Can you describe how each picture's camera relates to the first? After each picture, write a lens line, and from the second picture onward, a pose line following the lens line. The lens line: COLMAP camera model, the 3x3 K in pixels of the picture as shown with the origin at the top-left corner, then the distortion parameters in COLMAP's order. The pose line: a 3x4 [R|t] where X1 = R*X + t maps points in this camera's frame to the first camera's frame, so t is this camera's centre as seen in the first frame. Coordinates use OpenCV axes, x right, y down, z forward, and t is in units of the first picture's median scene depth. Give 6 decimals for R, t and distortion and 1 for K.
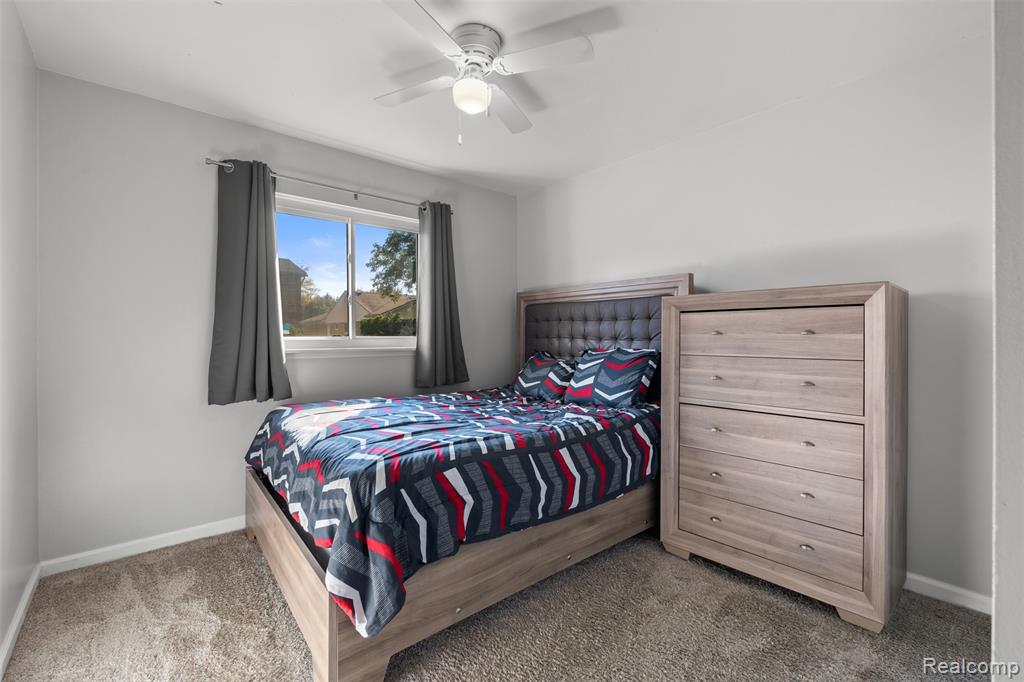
lens RADIAL K [[447.5, 0, 511.1], [0, 447.5, 341.5], [0, 0, 1]] dist [-0.006395, -0.000090]
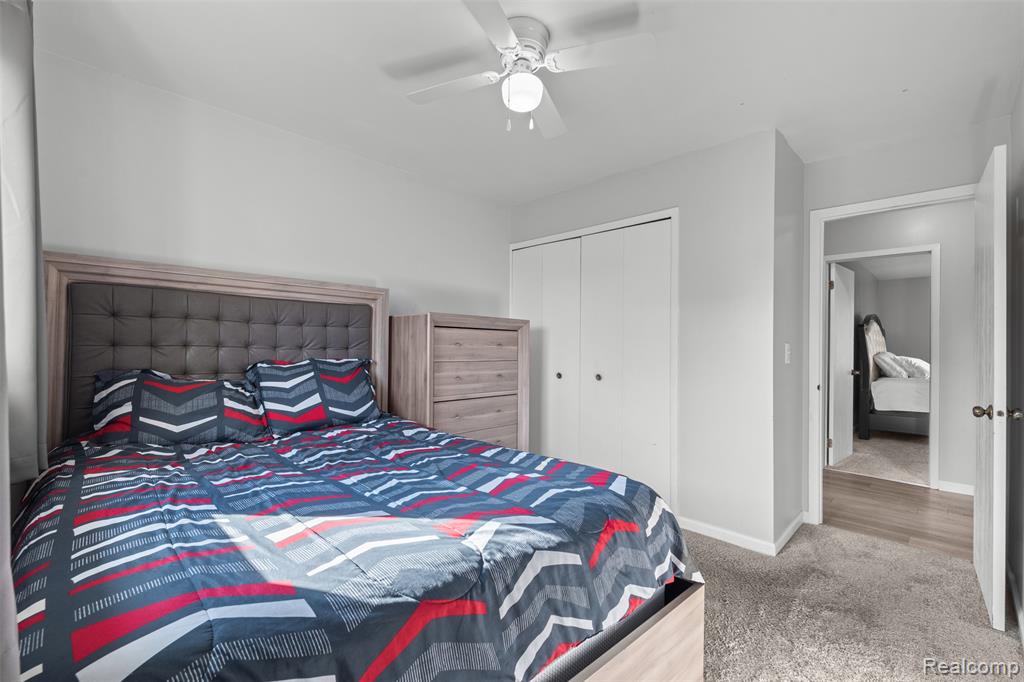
lens RADIAL K [[447.5, 0, 510.8], [0, 447.5, 341.7], [0, 0, 1]] dist [-0.006395, -0.000090]
pose [[-0.065848, 0.003618, 0.997823, -0.845831], [-0.005947, 0.999974, -0.004018, -0.021790], [-0.997812, -0.006199, -0.065825, 0.887199]]
